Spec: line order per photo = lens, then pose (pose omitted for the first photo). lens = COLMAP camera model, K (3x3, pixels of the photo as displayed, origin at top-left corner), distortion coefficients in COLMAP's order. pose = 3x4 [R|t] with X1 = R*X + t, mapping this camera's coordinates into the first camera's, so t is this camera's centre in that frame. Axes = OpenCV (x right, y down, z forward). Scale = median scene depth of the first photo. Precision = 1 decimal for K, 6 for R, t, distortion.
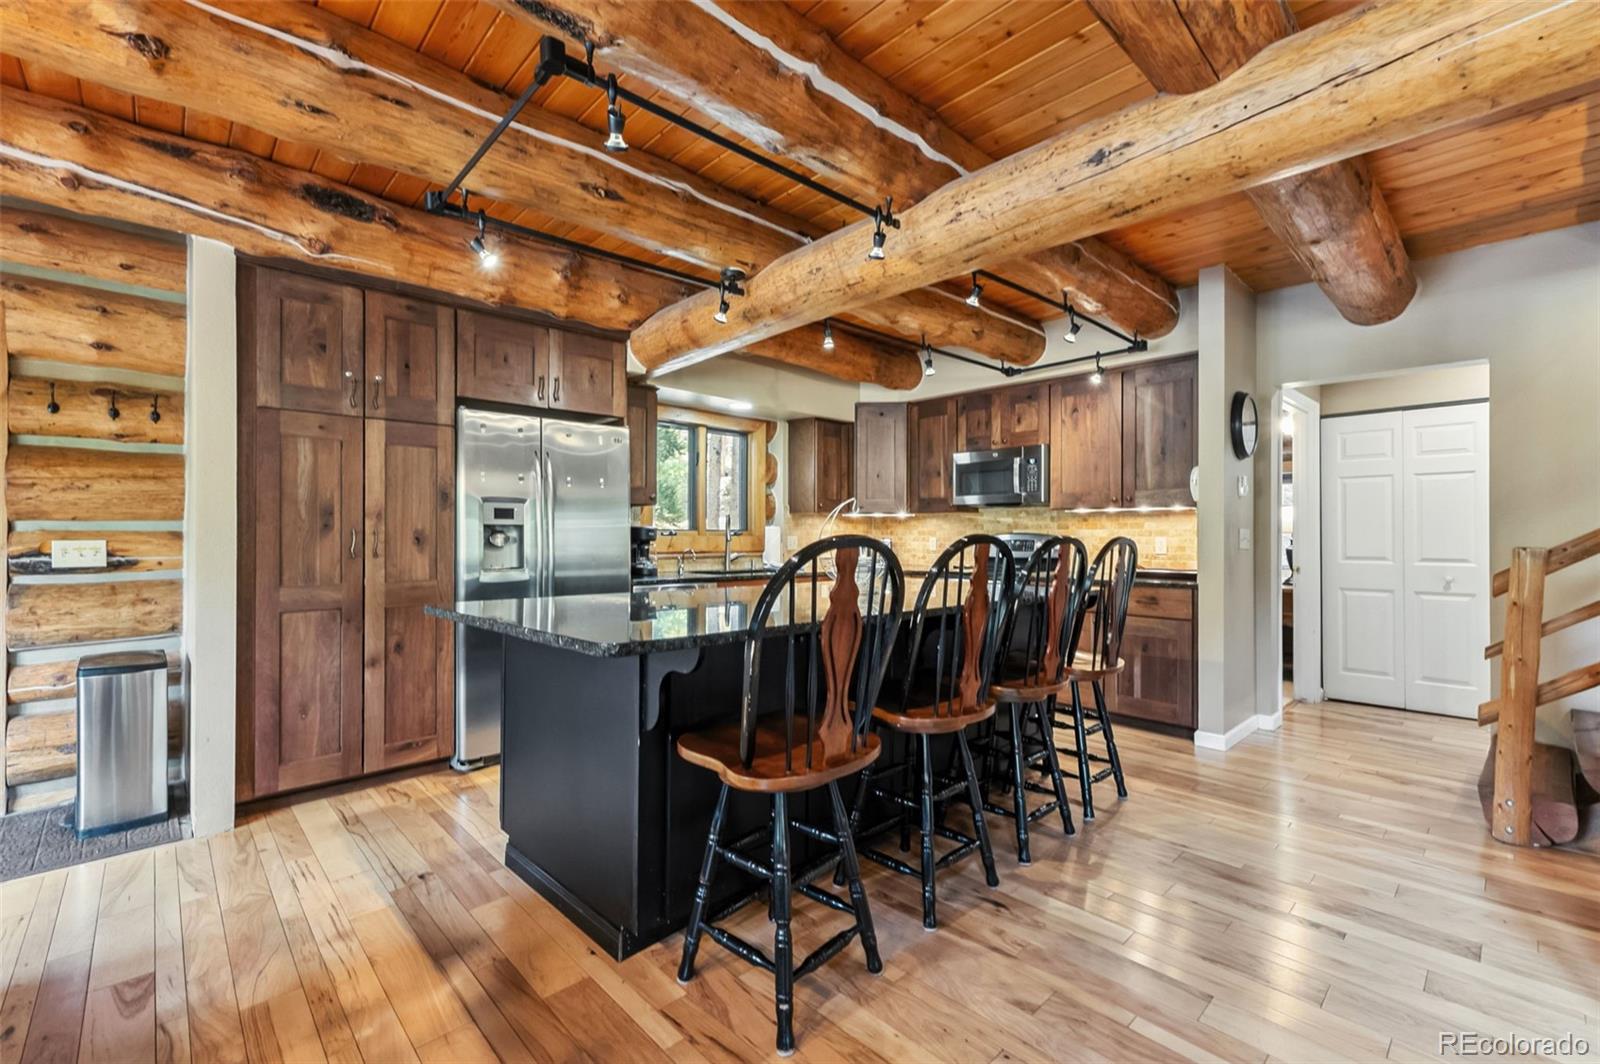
lens RADIAL K [[681.1, 0, 800.0], [0, 681.1, 532.0], [0, 0, 1]] dist [0.000373, 0.000013]
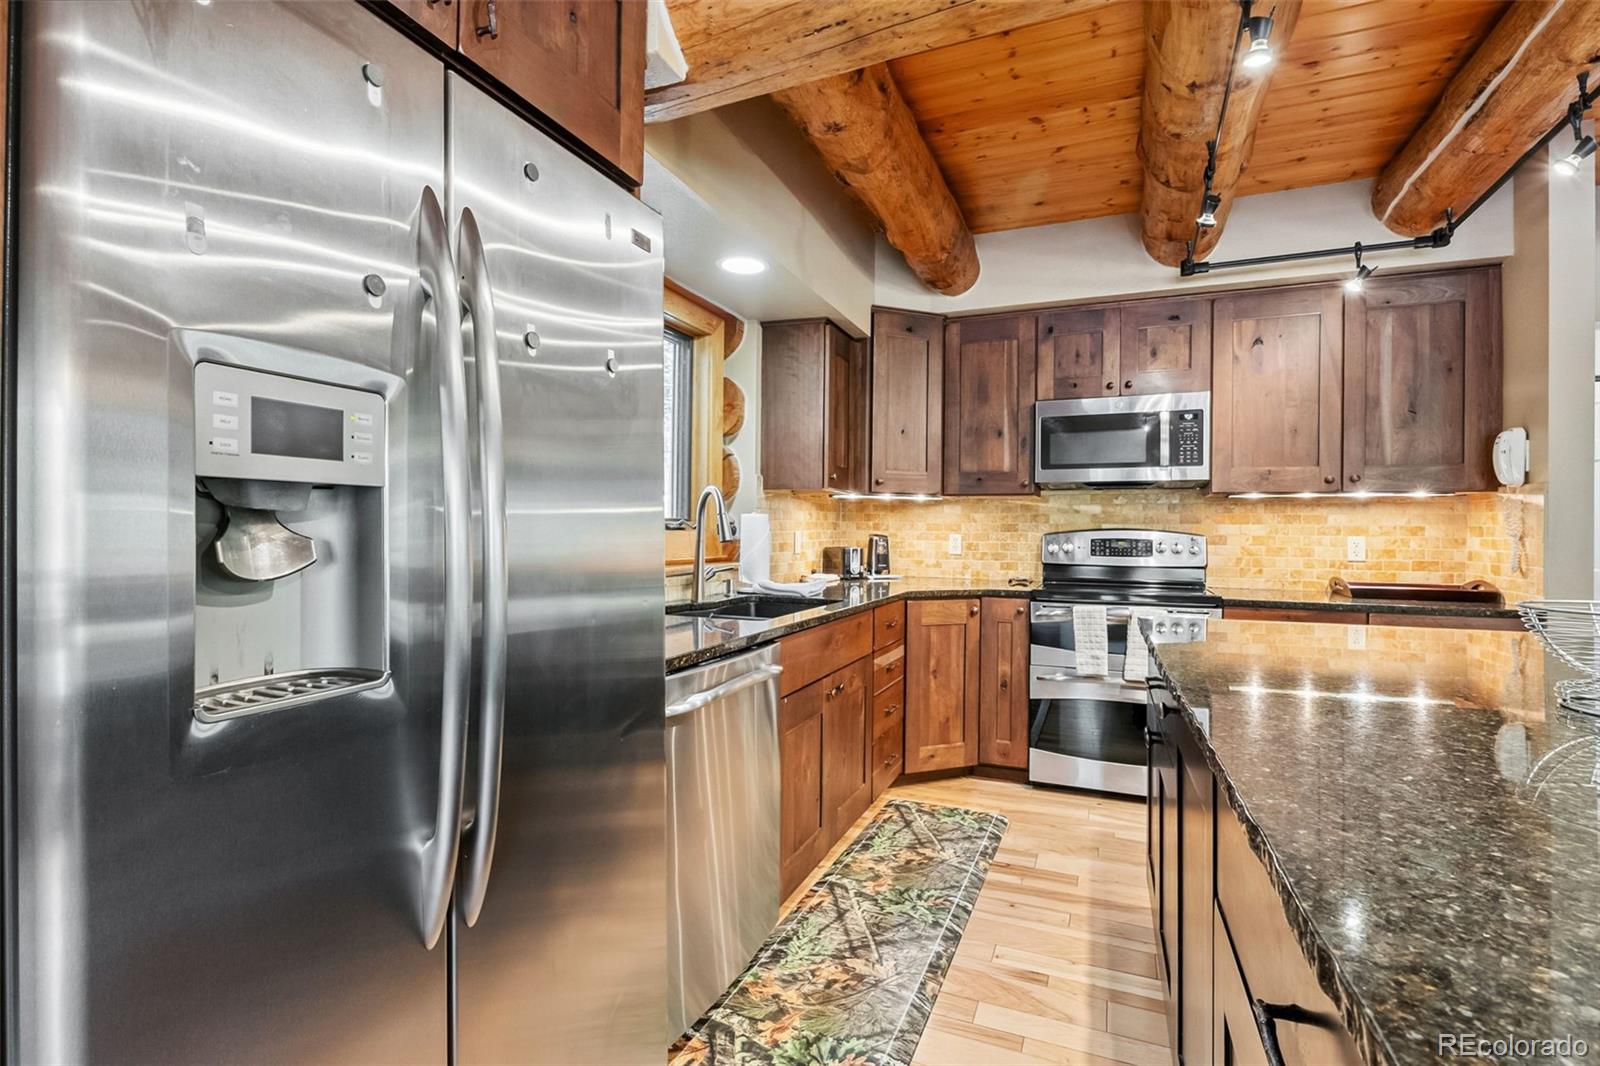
lens RADIAL K [[742.0, 0, 800.0], [0, 742.0, 533.0], [0, 0, 1]] dist [-0.000025, 0.000060]
pose [[0.914339, 0.004093, 0.404930, -0.249686], [-0.009261, 0.999899, 0.010804, 0.000790], [-0.404844, -0.013628, 0.914284, 0.464546]]
